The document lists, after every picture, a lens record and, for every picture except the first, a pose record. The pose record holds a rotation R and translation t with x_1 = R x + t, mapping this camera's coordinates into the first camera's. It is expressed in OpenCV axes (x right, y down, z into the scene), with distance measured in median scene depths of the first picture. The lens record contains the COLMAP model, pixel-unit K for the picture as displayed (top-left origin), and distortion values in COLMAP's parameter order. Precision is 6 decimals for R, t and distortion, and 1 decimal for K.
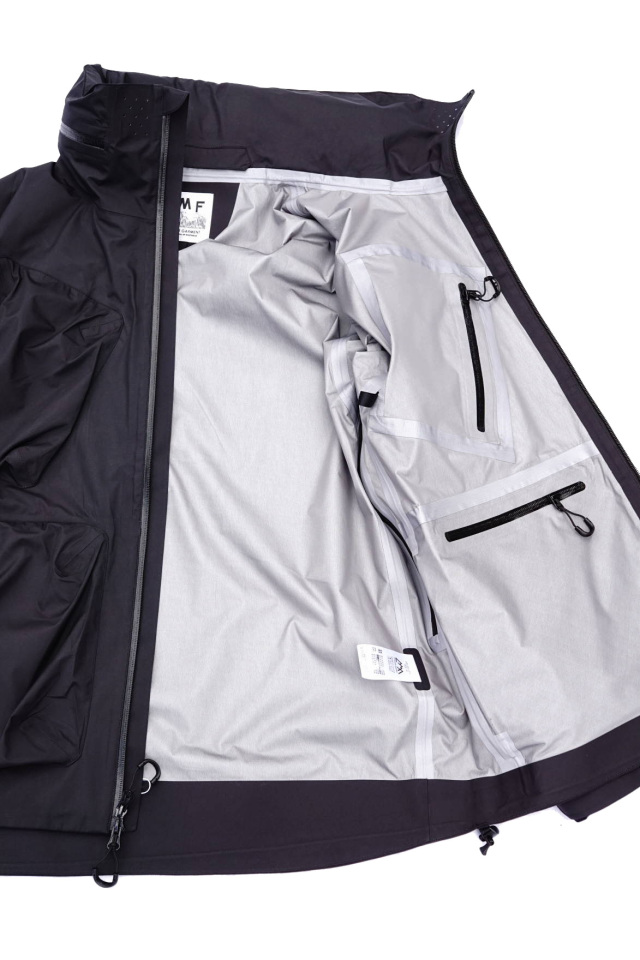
lens RADIAL K [[1248.8, 0, 320.0], [0, 1248.8, 480.0], [0, 0, 1]] dist [0.014378, 0.709402]
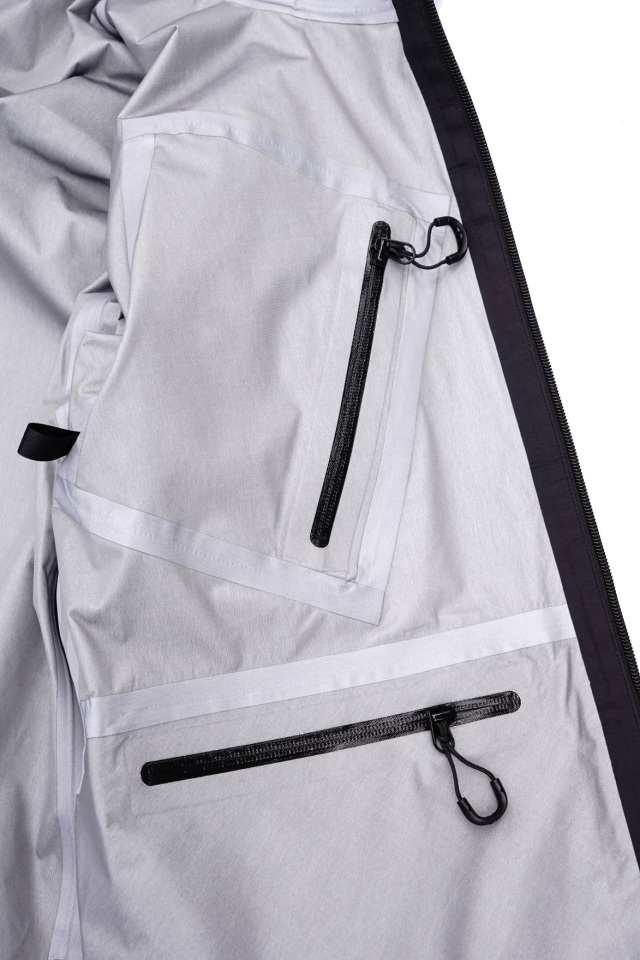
lens RADIAL K [[1248.8, 0, 320.0], [0, 1248.8, 480.0], [0, 0, 1]] dist [0.014378, 0.709402]
pose [[0.956416, 0.206935, -0.206028, 0.218299], [-0.186419, 0.975756, 0.114663, -0.115039], [0.224761, -0.071258, 0.971805, 0.534408]]
